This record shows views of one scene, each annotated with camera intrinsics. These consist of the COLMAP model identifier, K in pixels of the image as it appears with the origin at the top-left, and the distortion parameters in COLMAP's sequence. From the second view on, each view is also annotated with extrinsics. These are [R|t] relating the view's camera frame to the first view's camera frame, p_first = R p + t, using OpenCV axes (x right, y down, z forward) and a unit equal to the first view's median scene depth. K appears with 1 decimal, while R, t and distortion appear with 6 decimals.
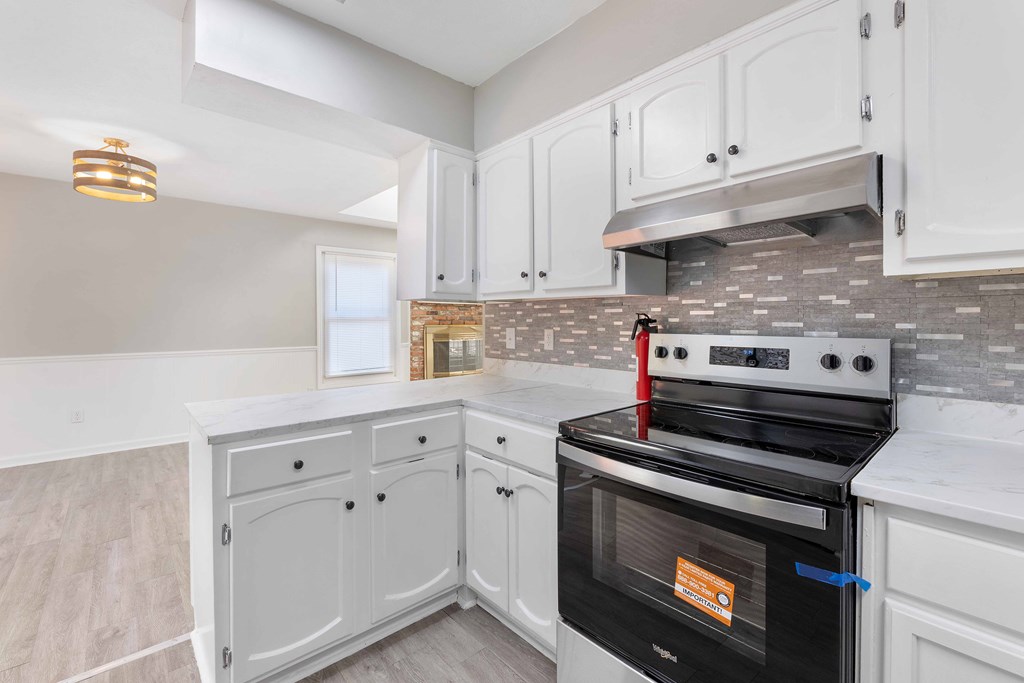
lens RADIAL K [[437.3, 0, 501.6], [0, 437.3, 324.8], [0, 0, 1]] dist [-0.003990, 0.000222]
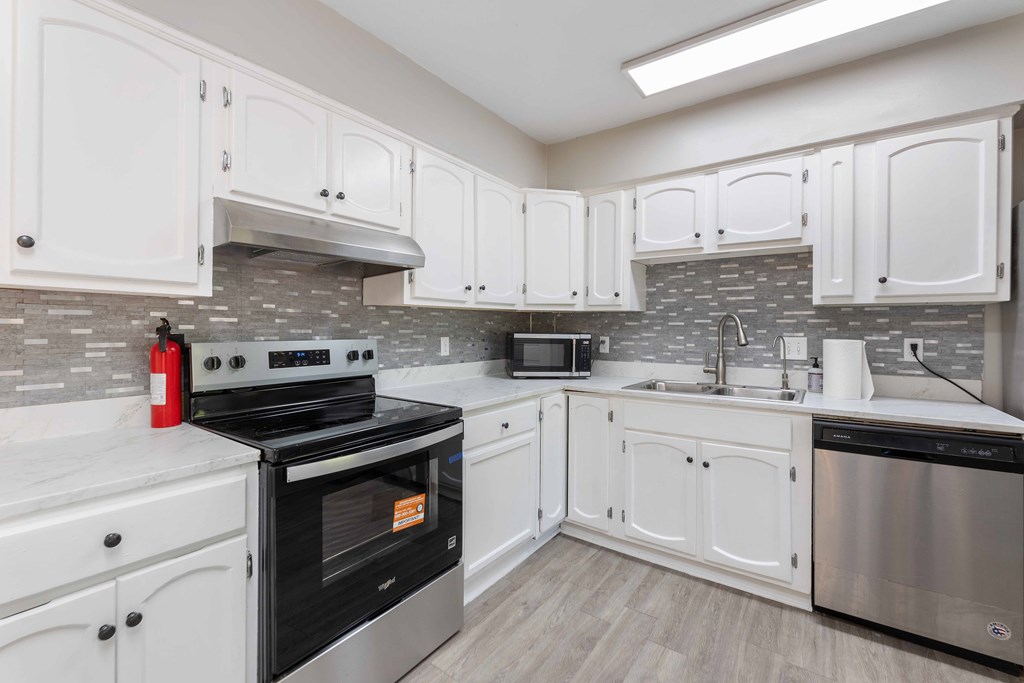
lens RADIAL K [[437.3, 0, 507.3], [0, 437.3, 334.0], [0, 0, 1]] dist [-0.003990, 0.000222]
pose [[-0.208991, -0.011089, 0.977855, -0.698483], [0.006879, 0.999894, 0.012809, -0.004546], [-0.977893, 0.009403, -0.208893, 0.661267]]
